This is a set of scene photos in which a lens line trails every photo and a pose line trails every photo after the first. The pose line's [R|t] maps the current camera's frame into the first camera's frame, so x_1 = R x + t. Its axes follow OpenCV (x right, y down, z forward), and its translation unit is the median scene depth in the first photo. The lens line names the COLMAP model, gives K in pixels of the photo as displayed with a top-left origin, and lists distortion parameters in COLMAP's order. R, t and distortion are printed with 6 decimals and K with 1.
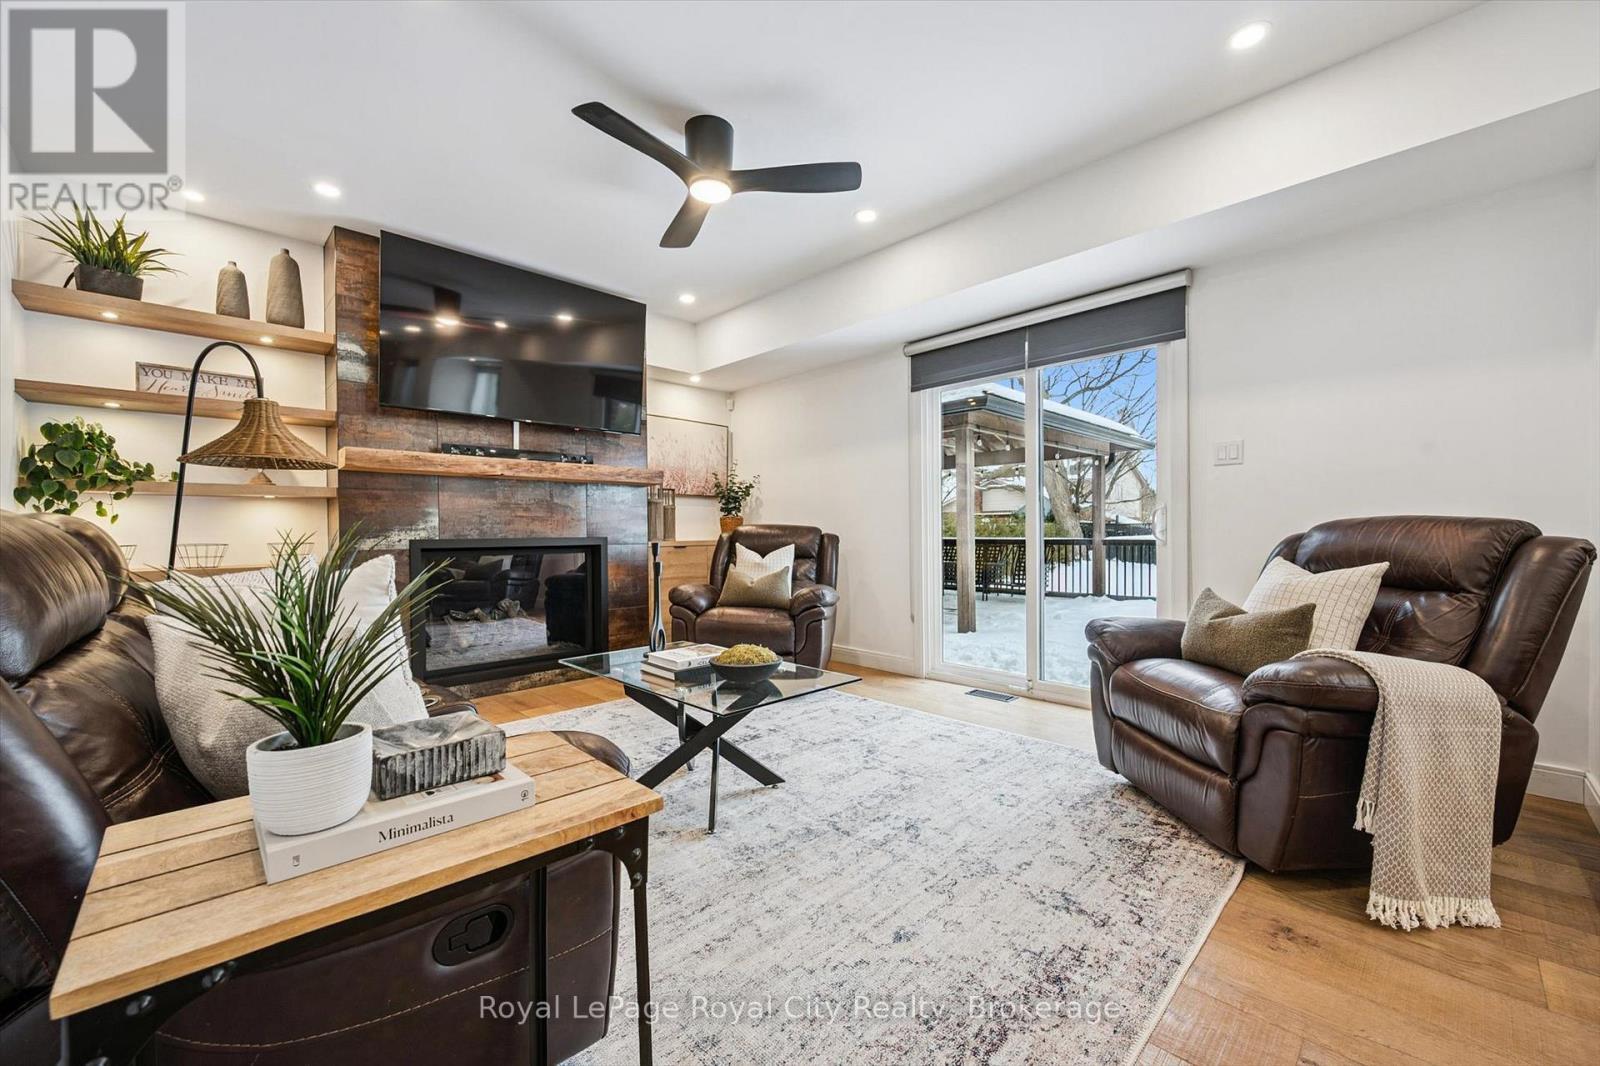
lens RADIAL K [[637.3, 0, 805.6], [0, 637.3, 529.0], [0, 0, 1]] dist [-0.001523, -0.000224]
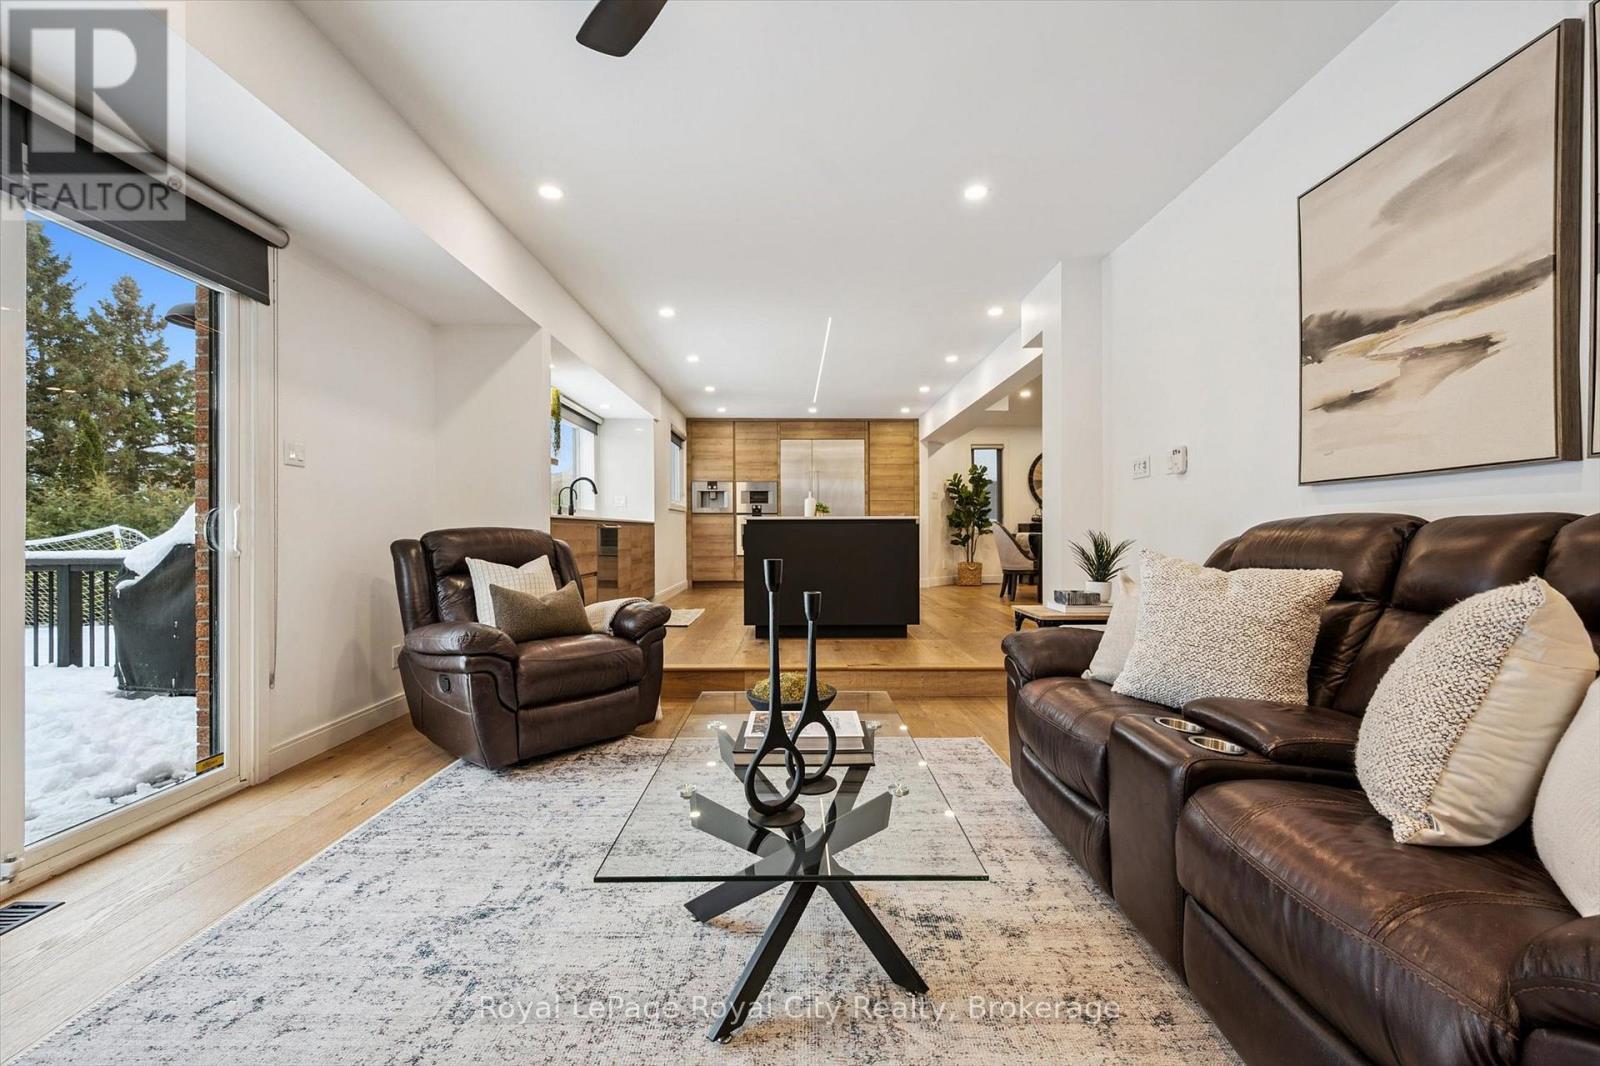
lens RADIAL K [[637.3, 0, 805.6], [0, 637.3, 529.0], [0, 0, 1]] dist [-0.001523, -0.000224]
pose [[-0.725196, 0.006497, 0.688512, -0.480651], [-0.000110, 0.999954, -0.009552, -0.001177], [-0.688543, -0.007003, -0.725162, 1.129357]]
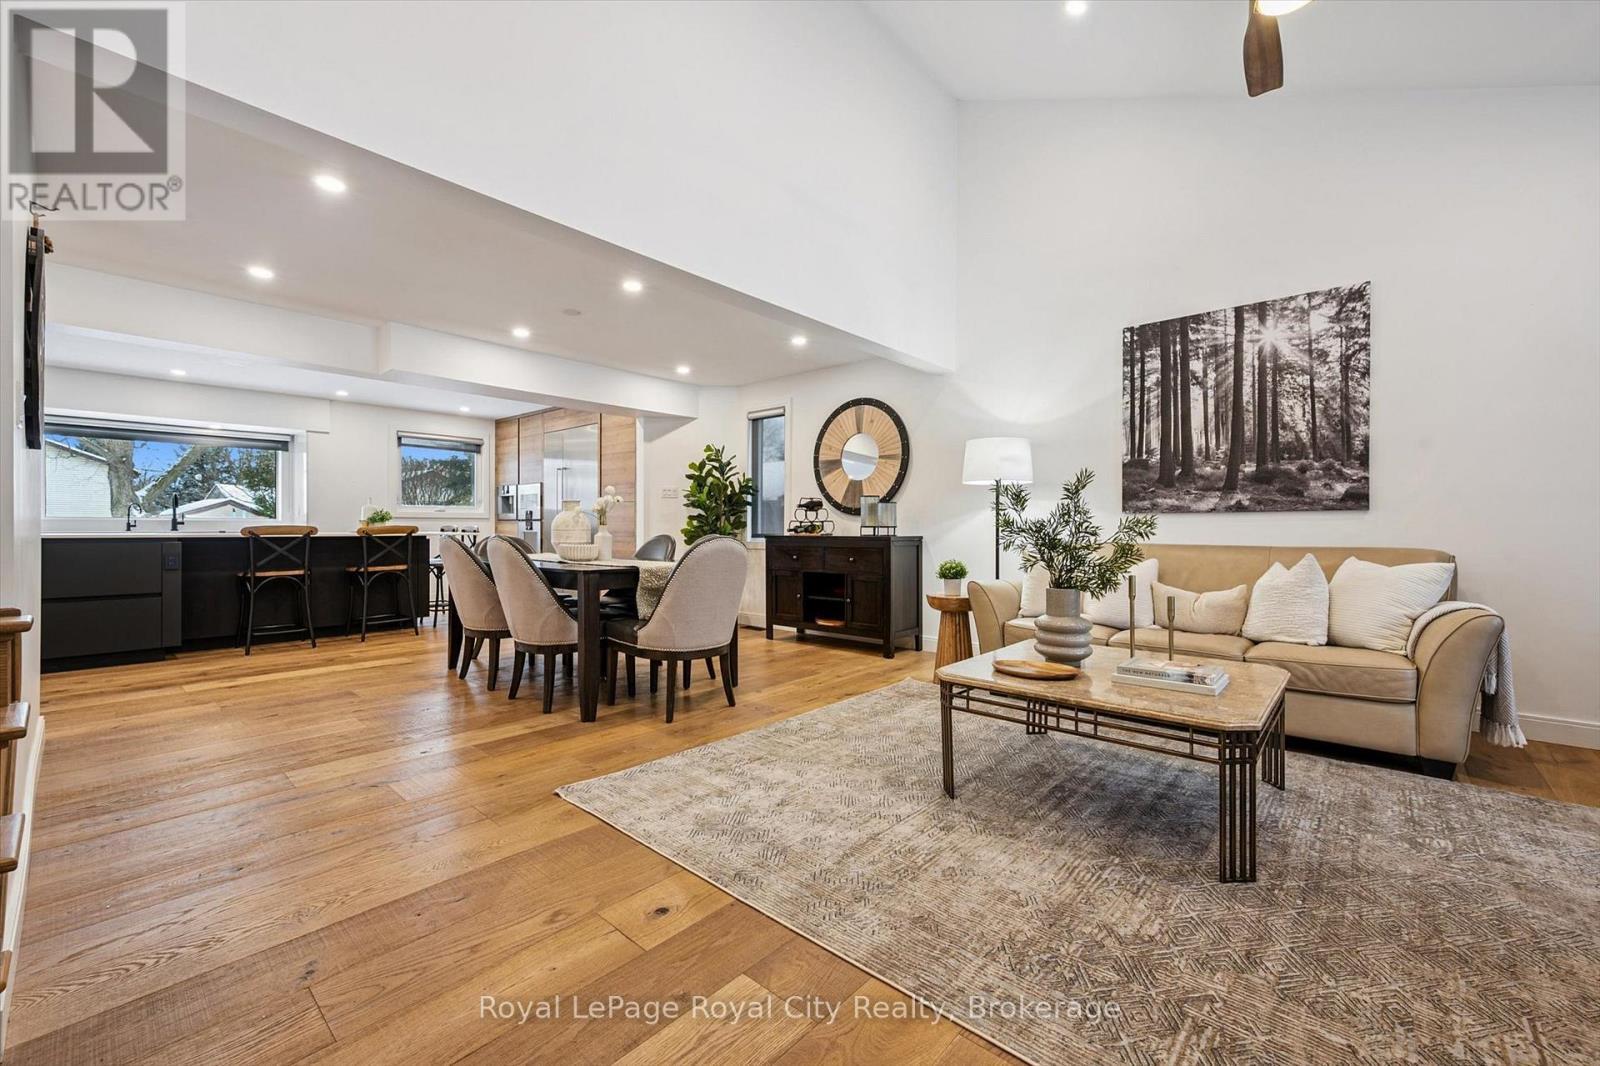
lens RADIAL K [[637.3, 0, 805.6], [0, 637.3, 529.0], [0, 0, 1]] dist [-0.001523, -0.000224]
pose [[-0.079137, -0.000371, 0.996864, -1.029402], [-0.007444, 0.999972, -0.000219, -0.073711], [-0.996836, -0.007438, -0.079138, -1.843784]]
